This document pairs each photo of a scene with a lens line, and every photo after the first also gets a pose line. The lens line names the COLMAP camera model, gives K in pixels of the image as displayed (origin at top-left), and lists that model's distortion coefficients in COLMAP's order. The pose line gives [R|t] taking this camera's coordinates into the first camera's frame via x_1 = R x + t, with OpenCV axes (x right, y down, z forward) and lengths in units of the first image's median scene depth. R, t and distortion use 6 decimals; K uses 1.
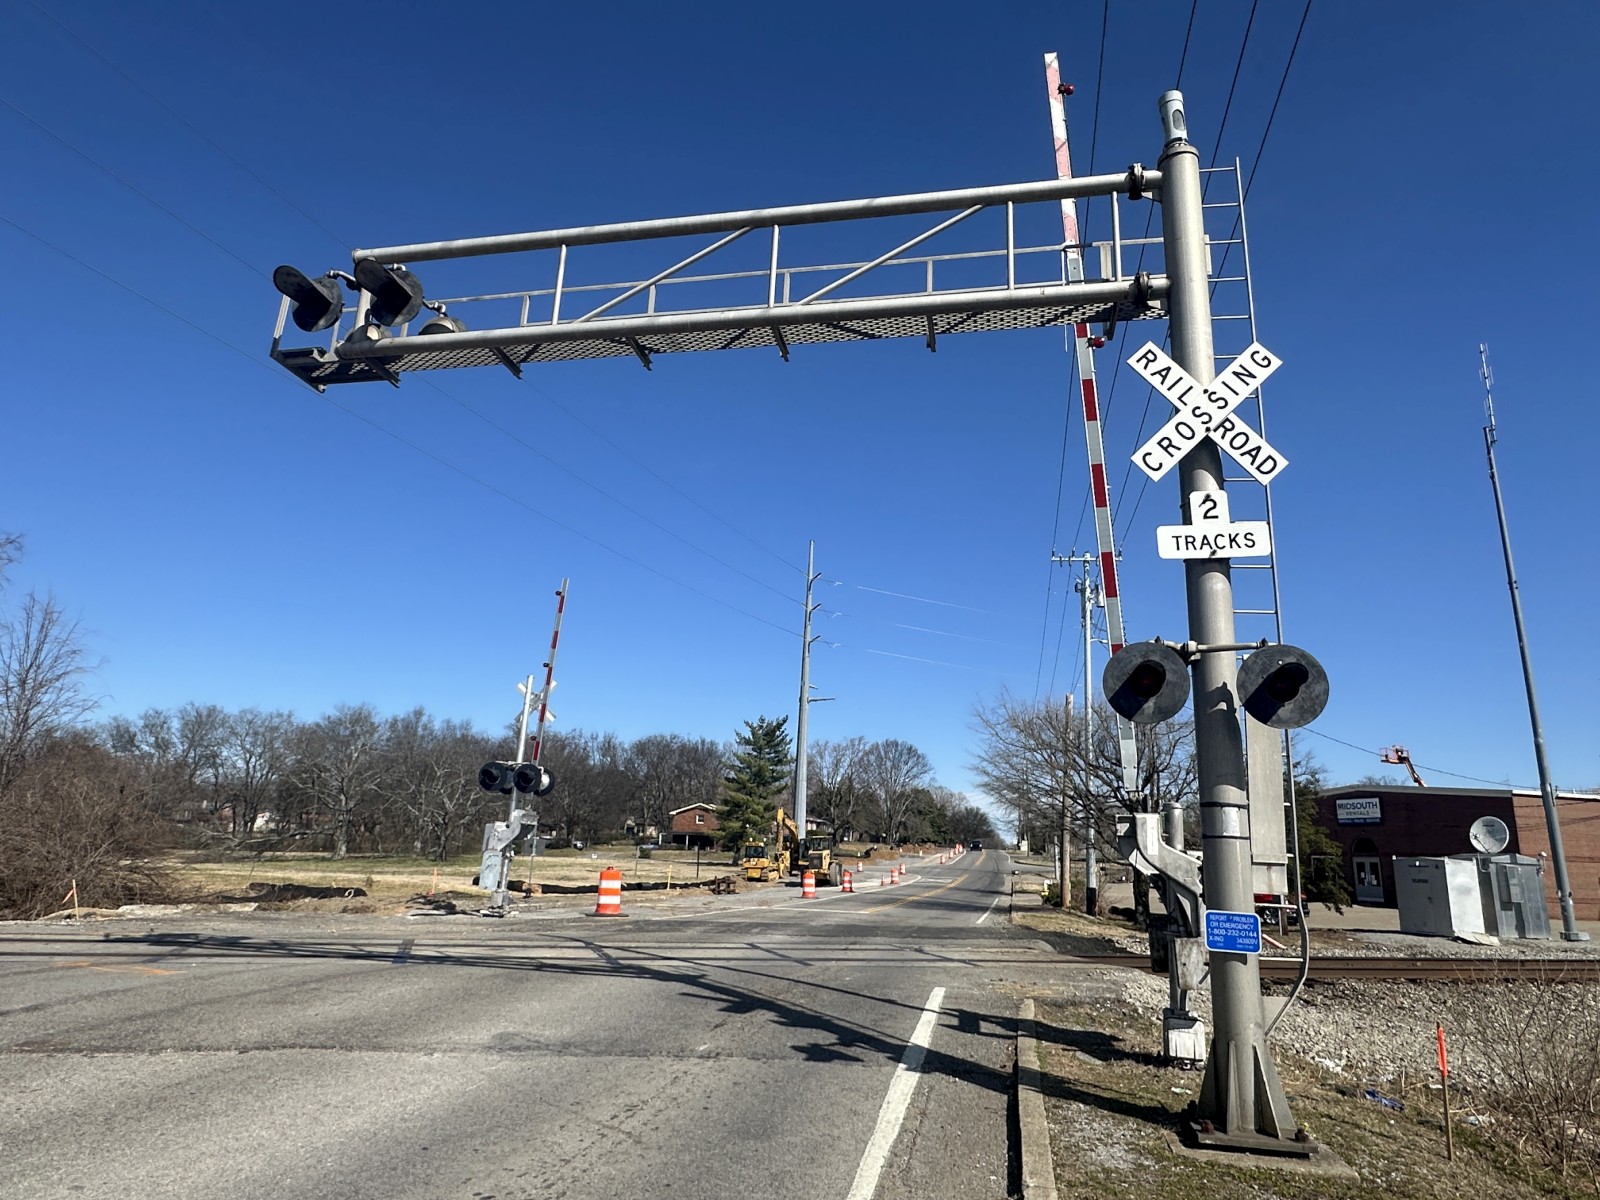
lens RADIAL K [[969.5, 0, 812.0], [0, 969.5, 588.6], [0, 0, 1]] dist [-0.007704, 0.001151]
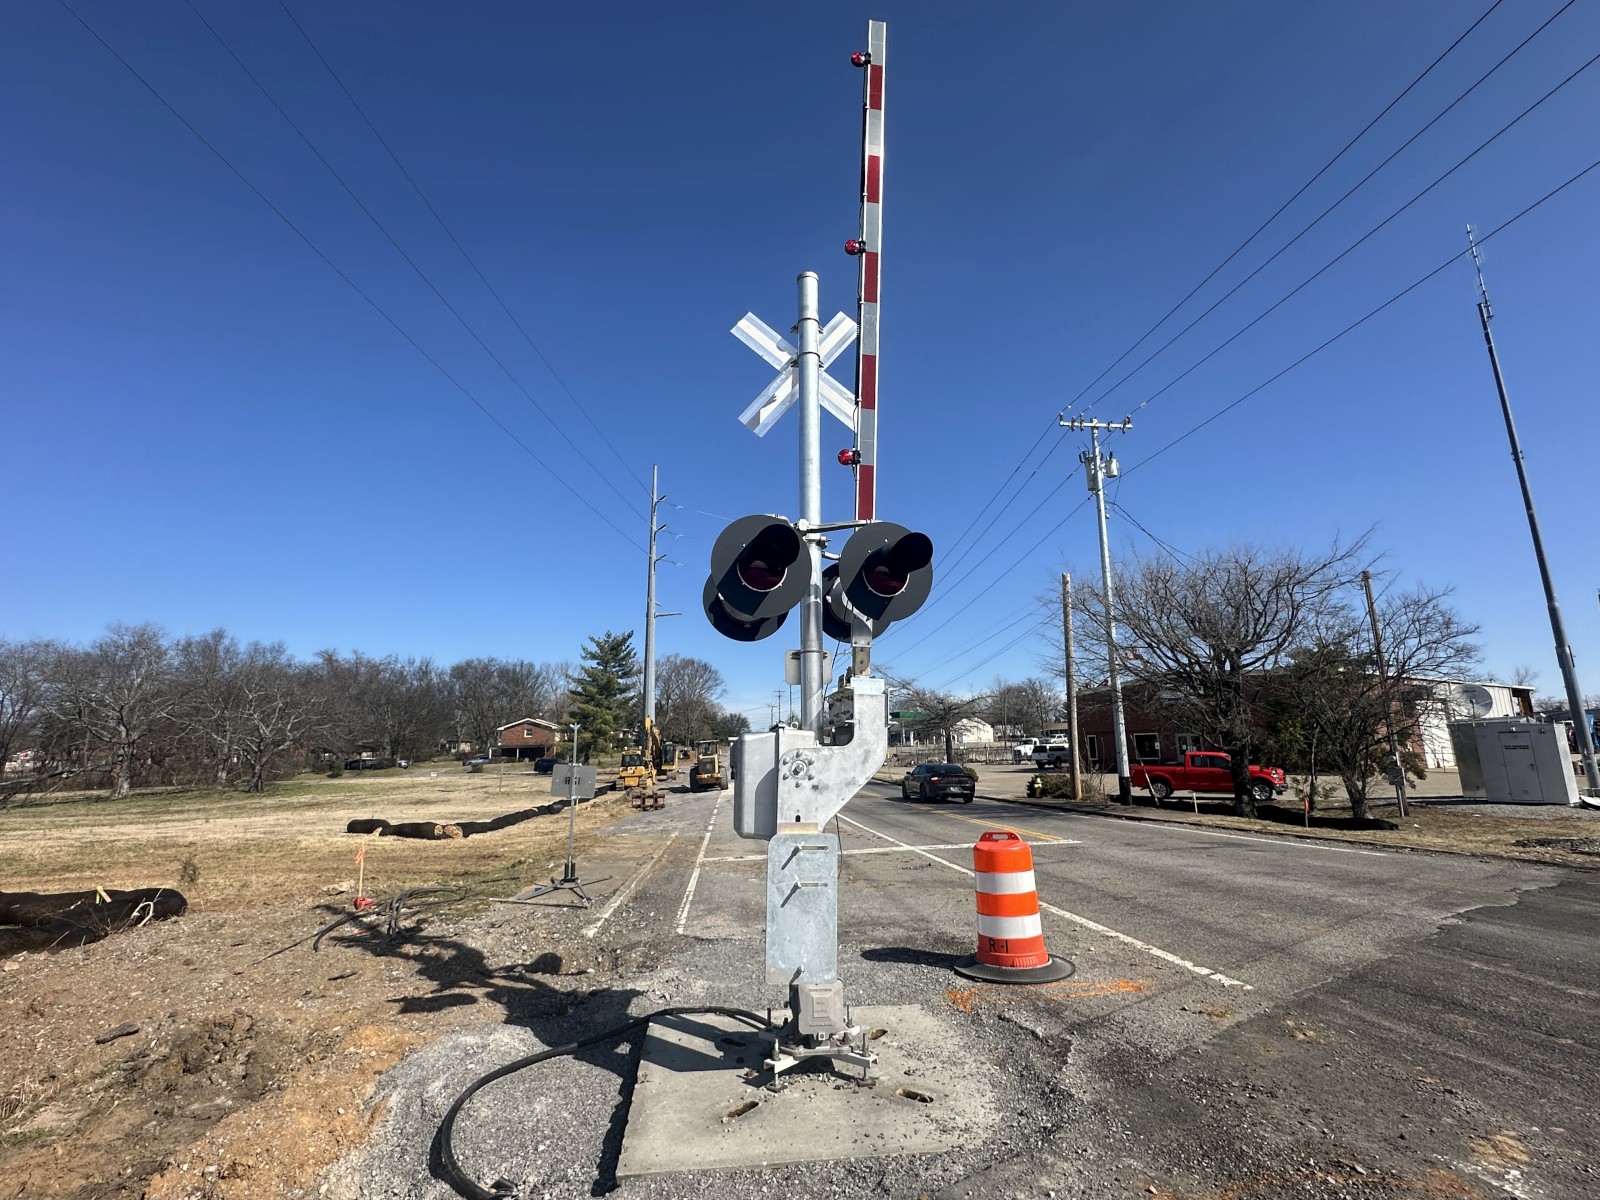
lens RADIAL K [[757.5, 0, 811.6], [0, 757.5, 597.7], [0, 0, 1]] dist [-0.005234, 0.000332]
pose [[0.957689, -0.001277, 0.287803, -0.102051], [-0.018032, 0.997759, 0.064431, 0.051868], [-0.287240, -0.066895, 0.955520, 0.214763]]
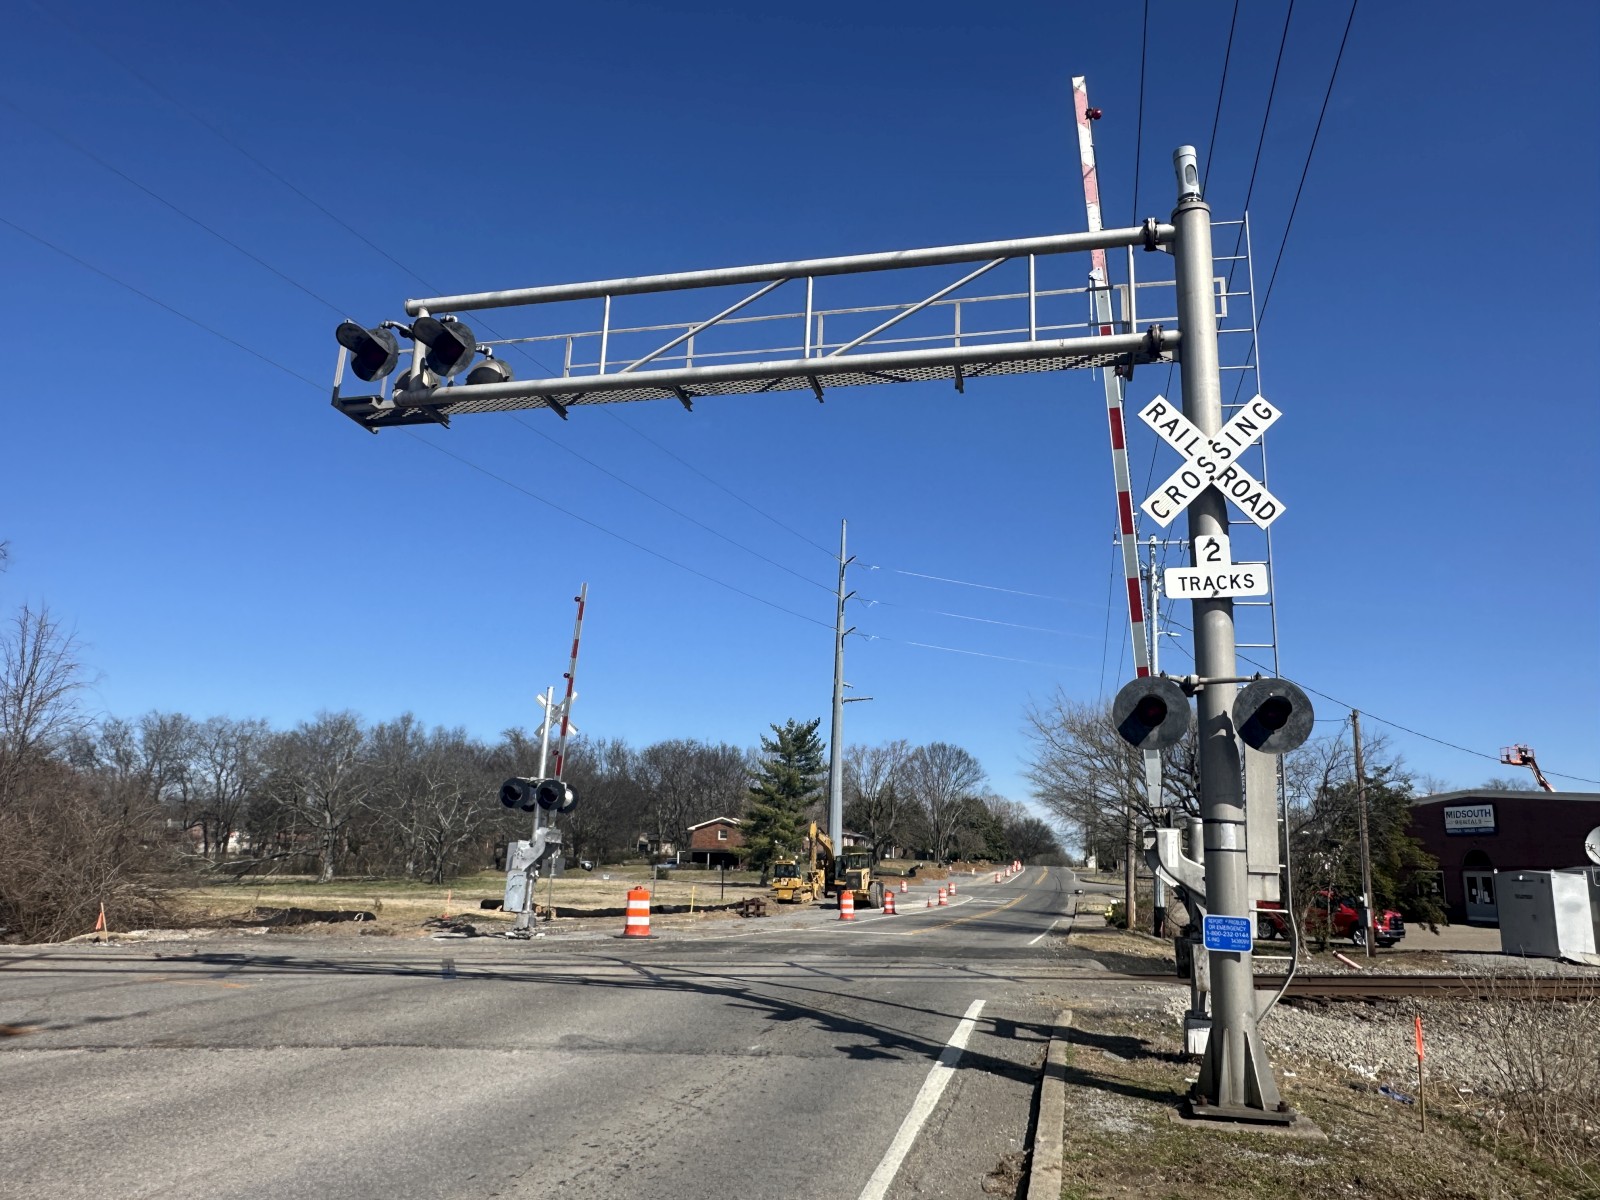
lens RADIAL K [[1113.9, 0, 811.4], [0, 1113.9, 606.9], [0, 0, 1]] dist [-0.006867, -0.001660]
pose [[0.999430, -0.014546, -0.030476, -0.000306], [0.015530, 0.999358, 0.032293, -0.004361], [0.029986, -0.032748, 0.999014, -0.017271]]
